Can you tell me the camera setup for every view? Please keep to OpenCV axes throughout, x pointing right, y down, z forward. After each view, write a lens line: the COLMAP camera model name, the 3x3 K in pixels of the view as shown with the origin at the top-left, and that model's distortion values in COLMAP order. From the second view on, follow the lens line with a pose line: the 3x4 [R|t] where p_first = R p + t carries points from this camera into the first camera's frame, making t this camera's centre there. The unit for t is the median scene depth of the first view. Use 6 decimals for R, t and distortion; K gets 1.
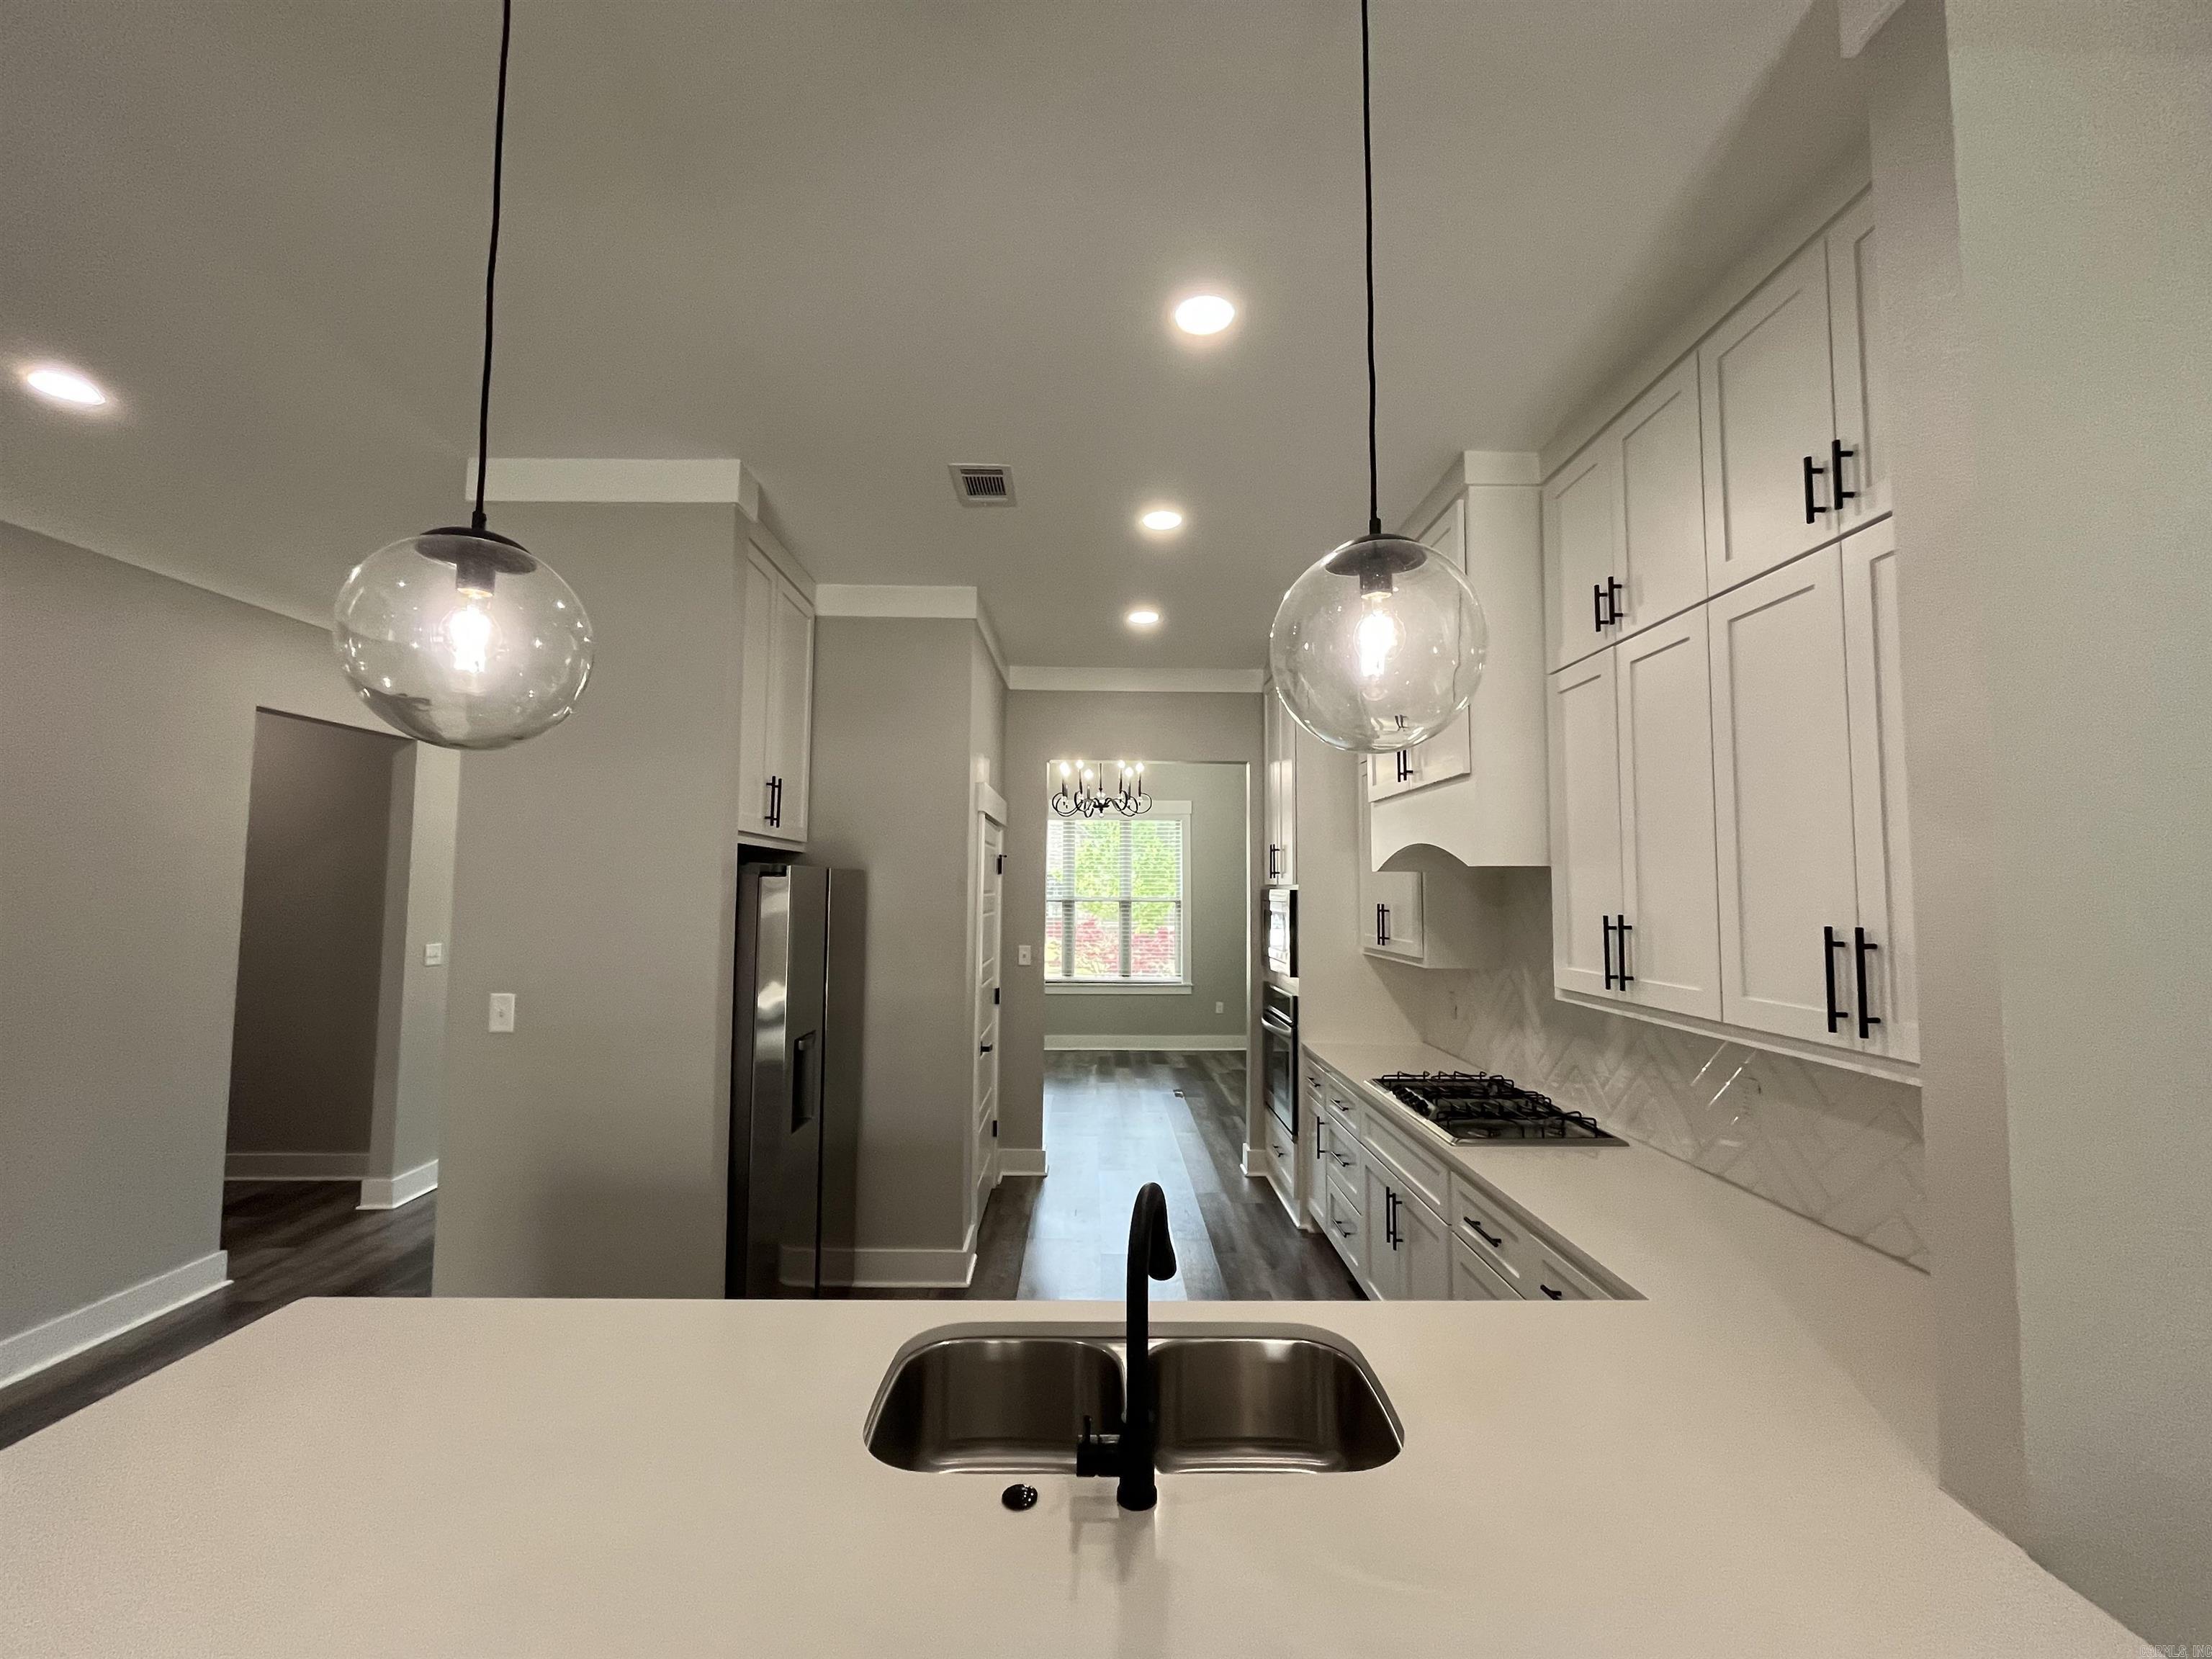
lens RADIAL K [[886.1, 0, 1106.0], [0, 886.1, 829.5], [0, 0, 1]] dist [-0.009219, -0.000021]
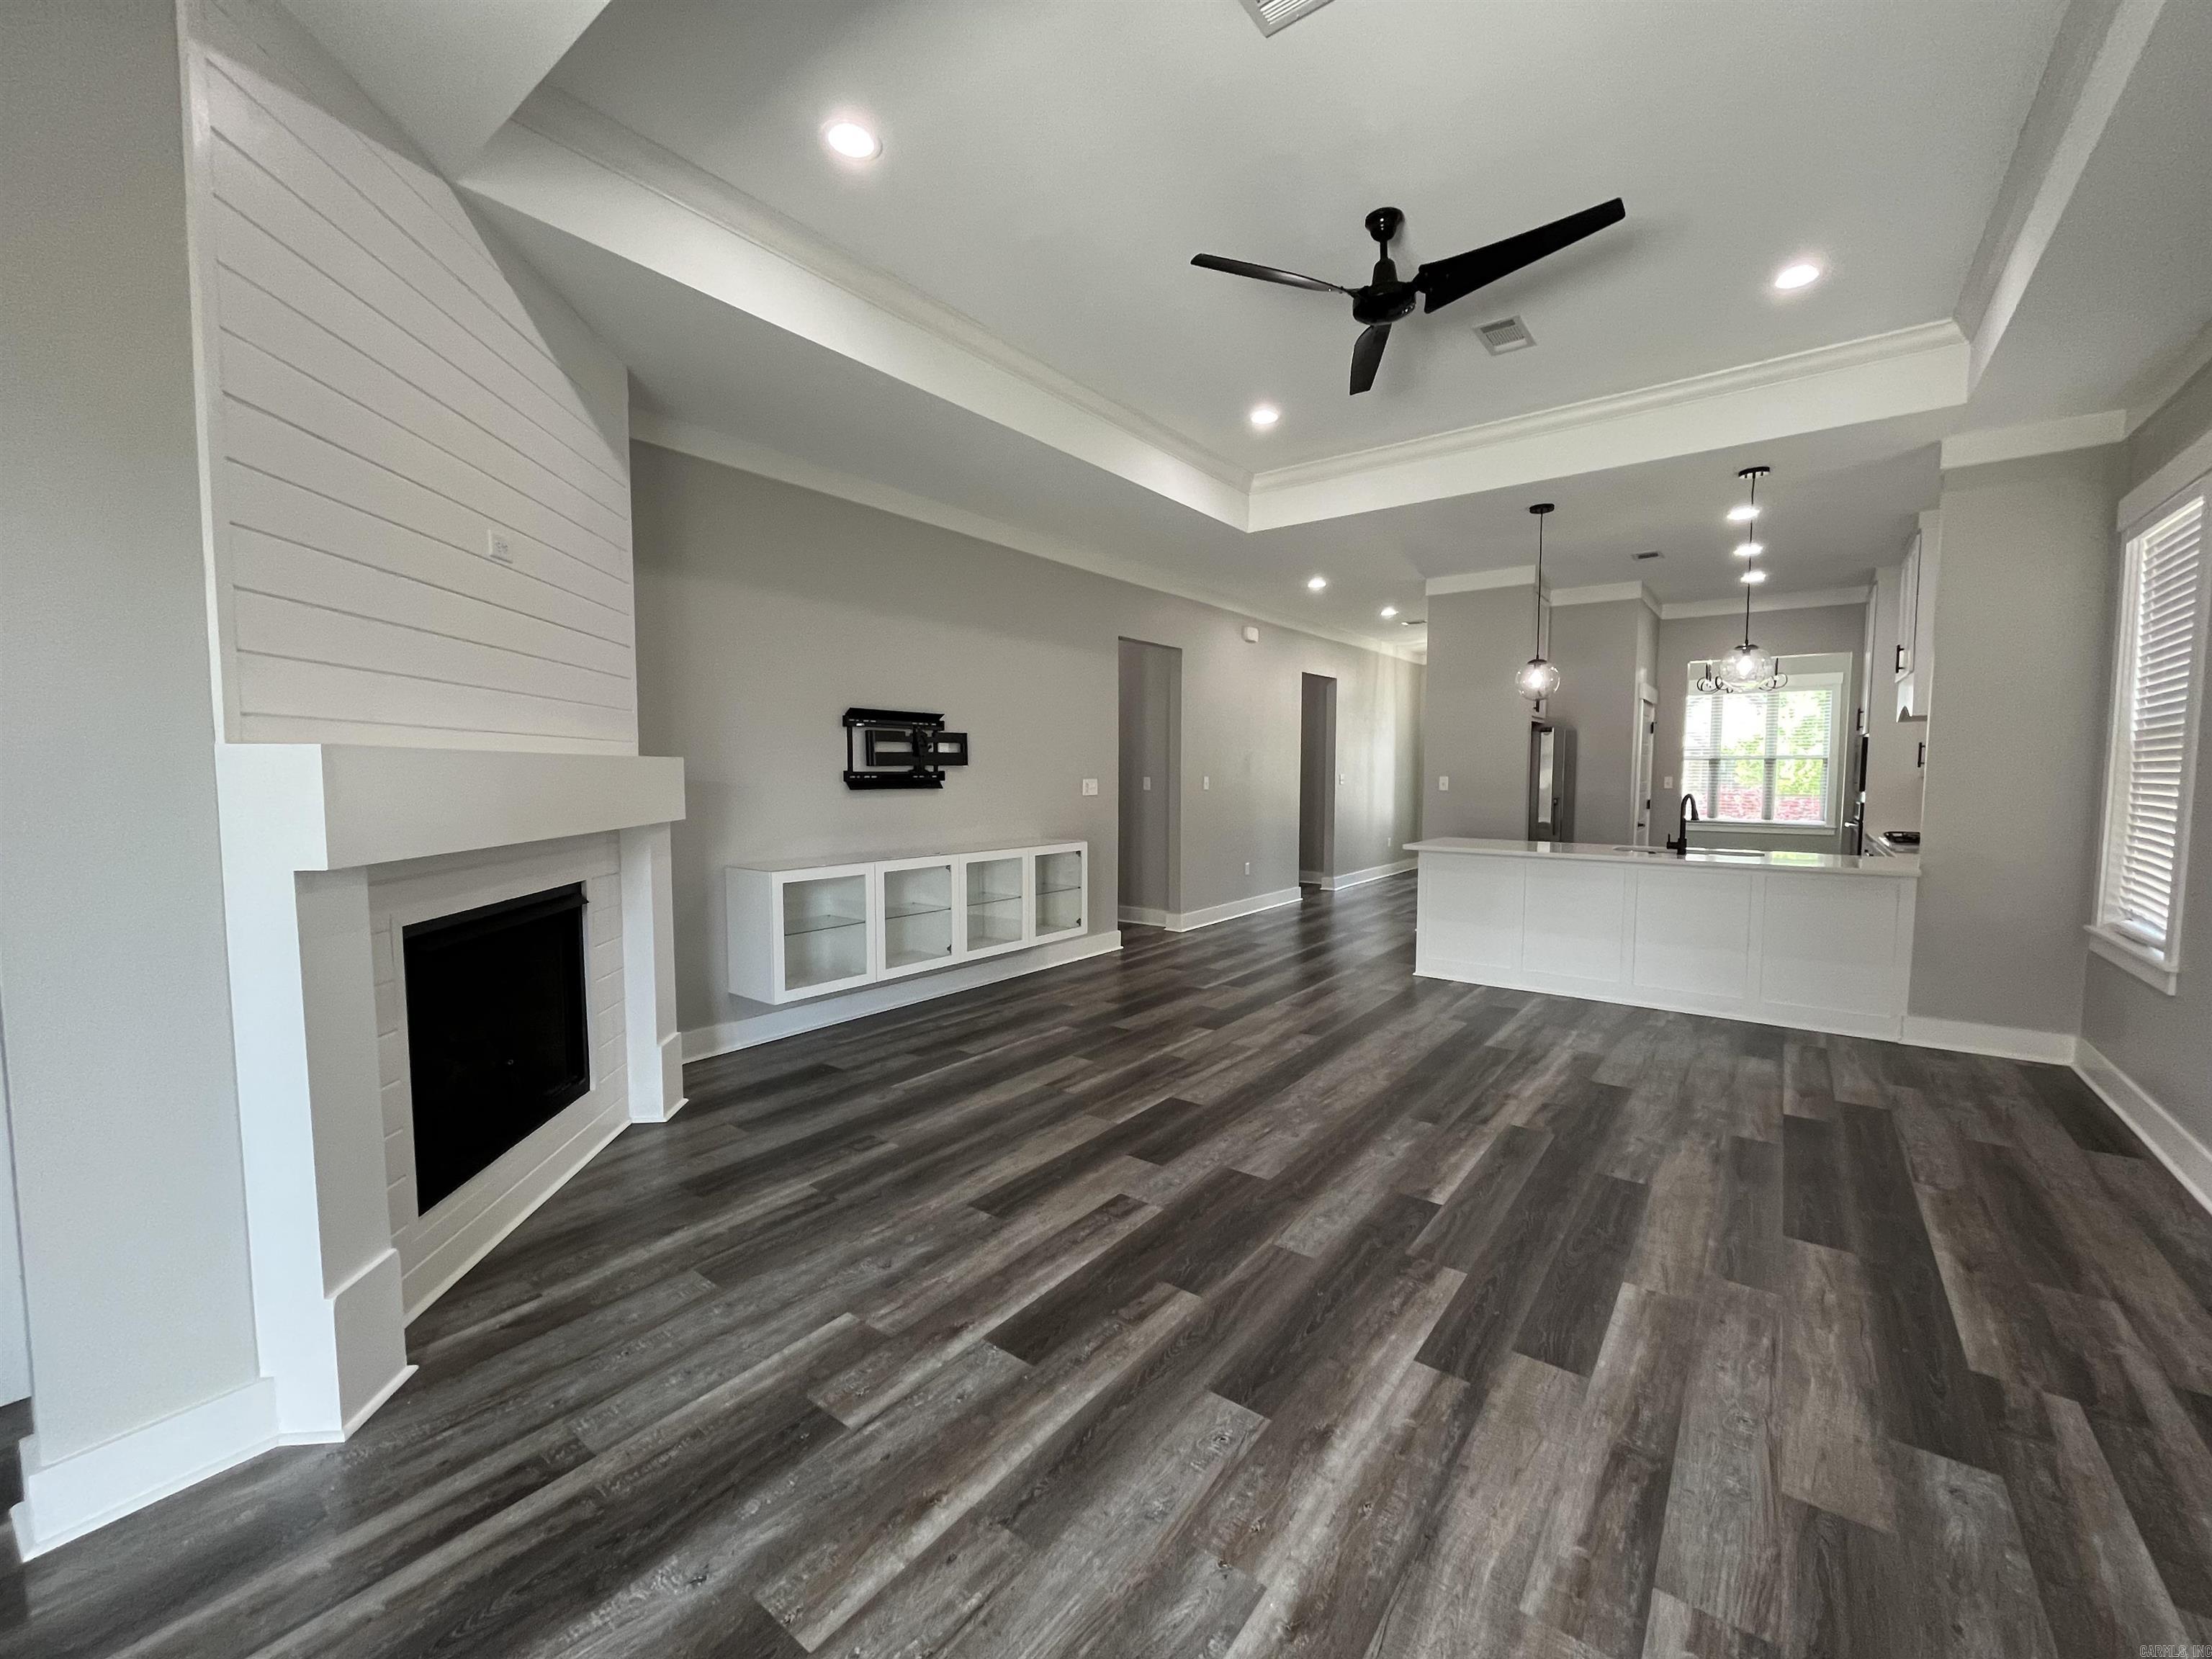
lens RADIAL K [[886.1, 0, 1106.0], [0, 886.1, 829.5], [0, 0, 1]] dist [-0.009219, -0.000021]
pose [[0.783111, 0.035905, -0.620845, 0.077720], [0.046386, 0.992178, 0.115890, -0.008023], [0.620150, -0.119553, 0.775320, -0.649273]]
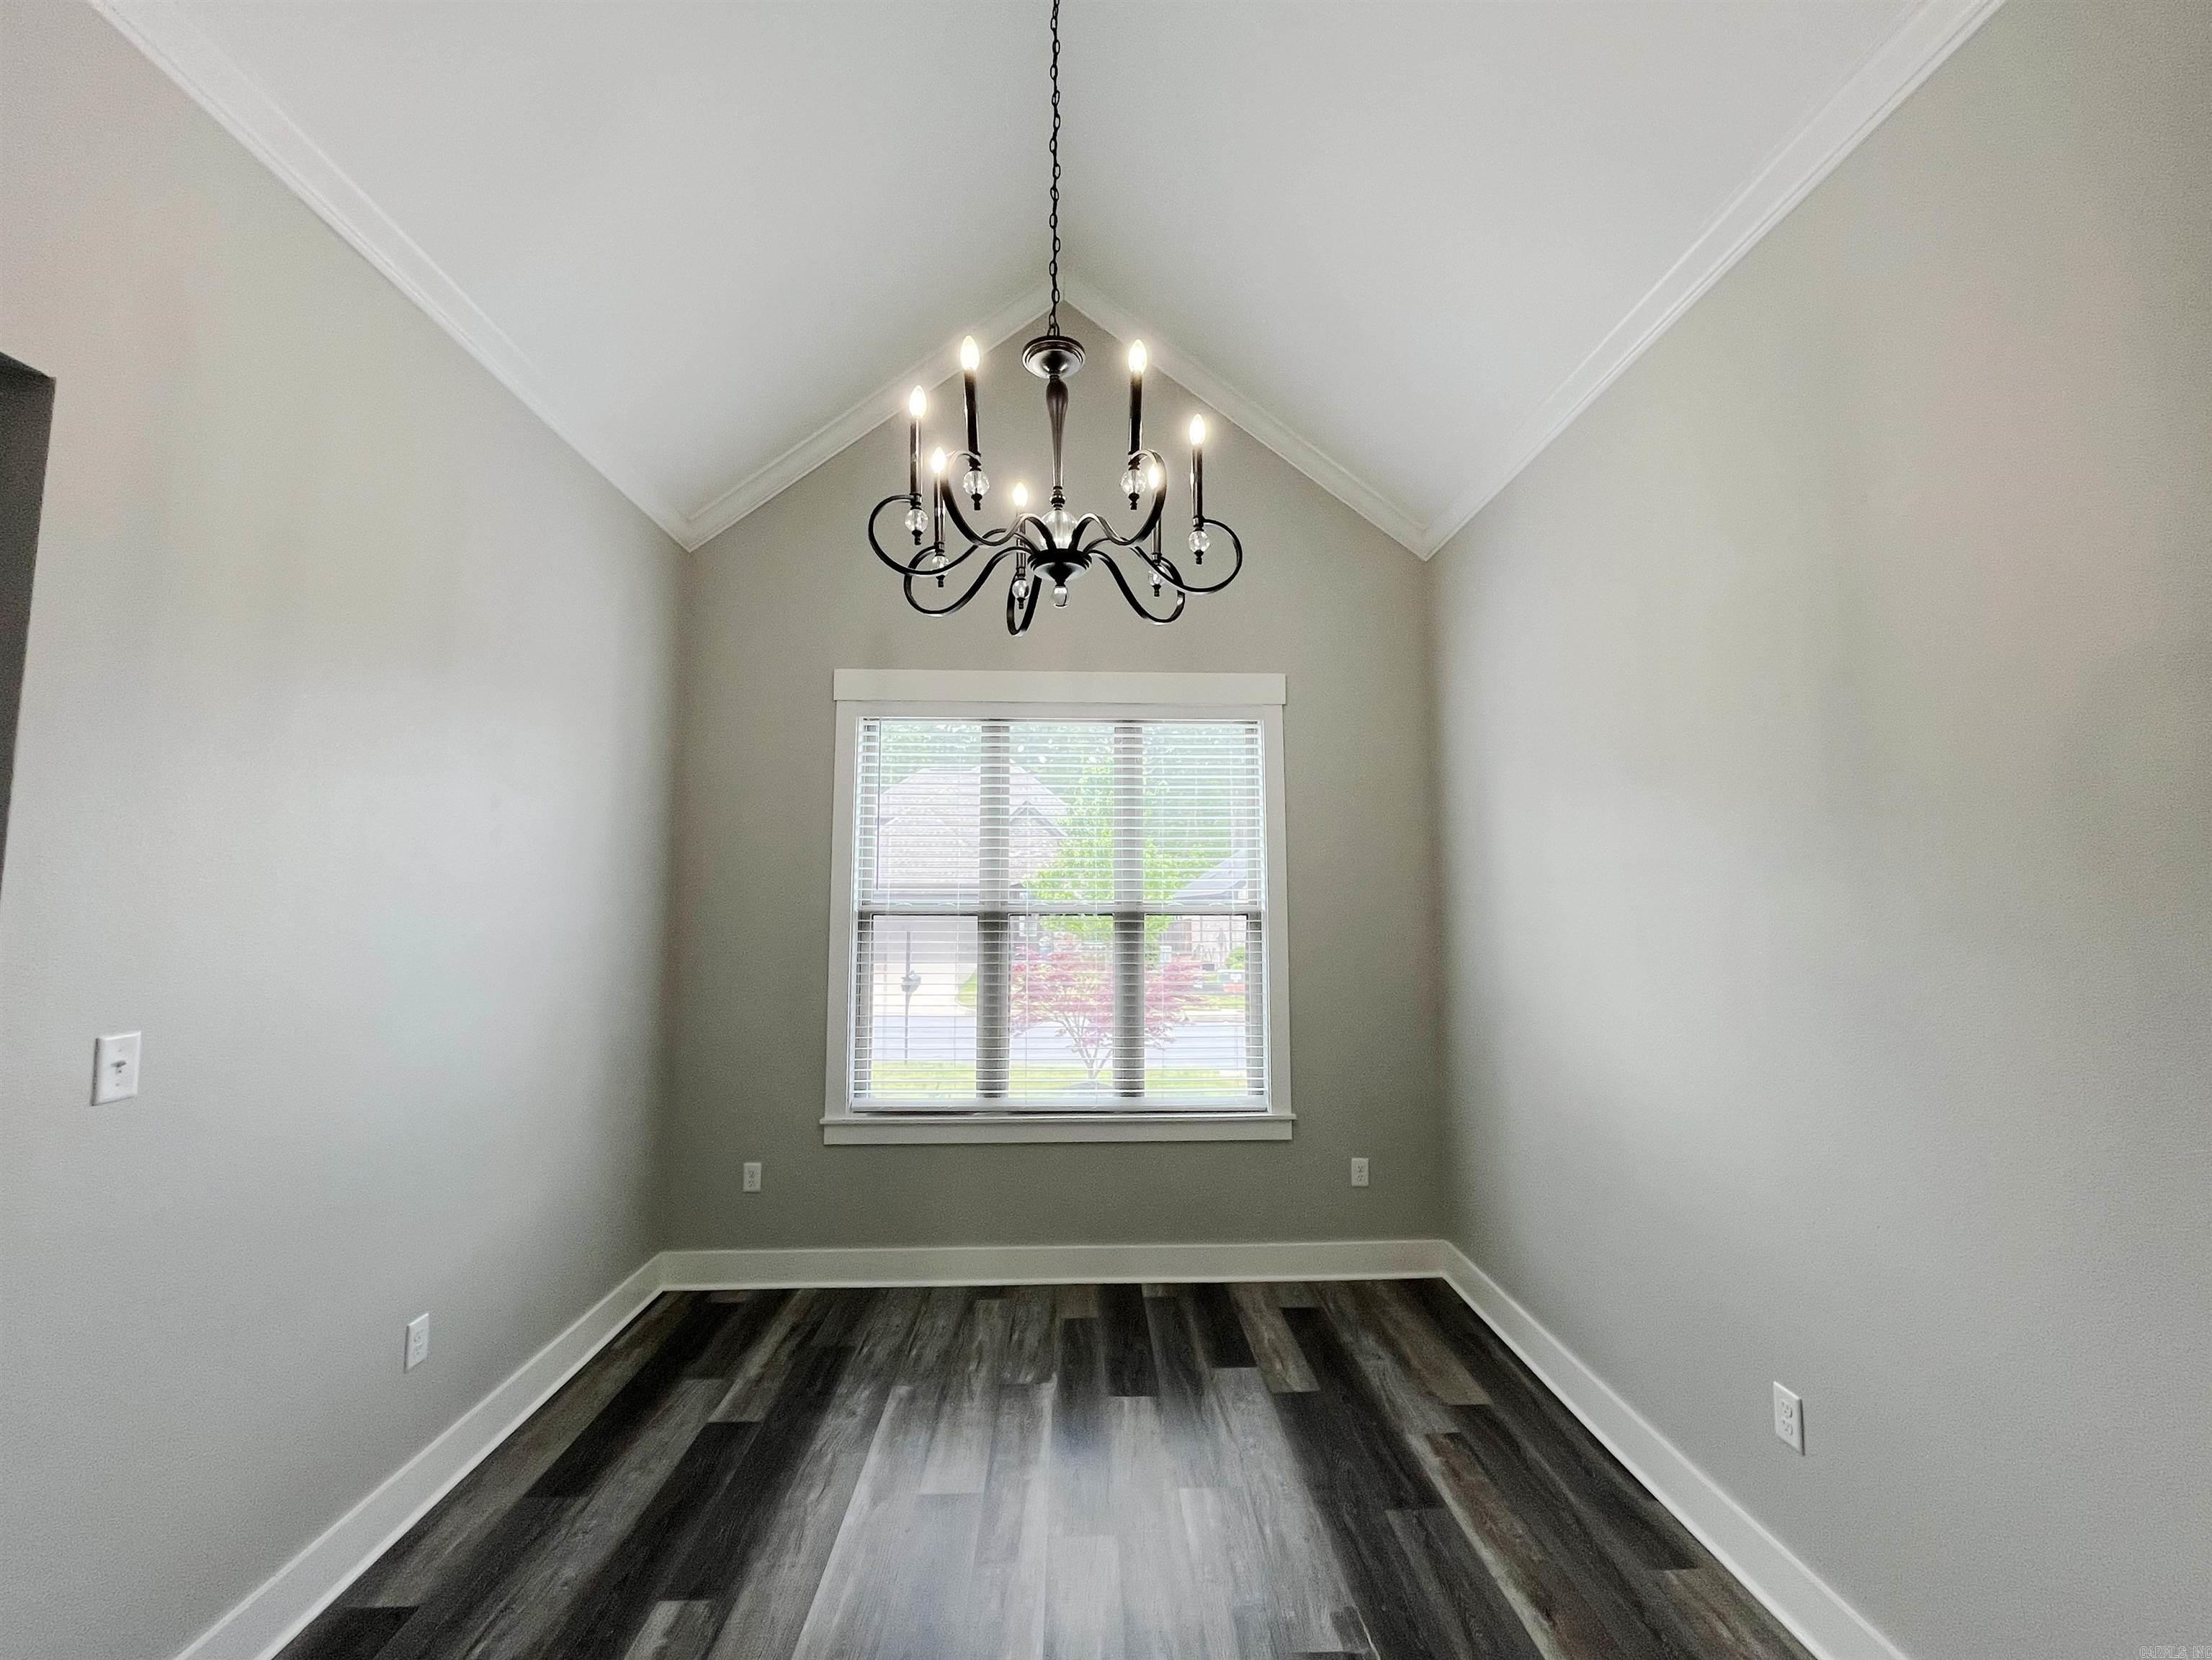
lens RADIAL K [[941.8, 0, 1106.0], [0, 941.8, 830.0], [0, 0, 1]] dist [0.001760, 0.000155]
pose [[0.999758, -0.007069, 0.020809, 0.002862], [0.007463, 0.999793, -0.018914, 0.062416], [-0.020671, 0.019065, 0.999605, 0.697660]]
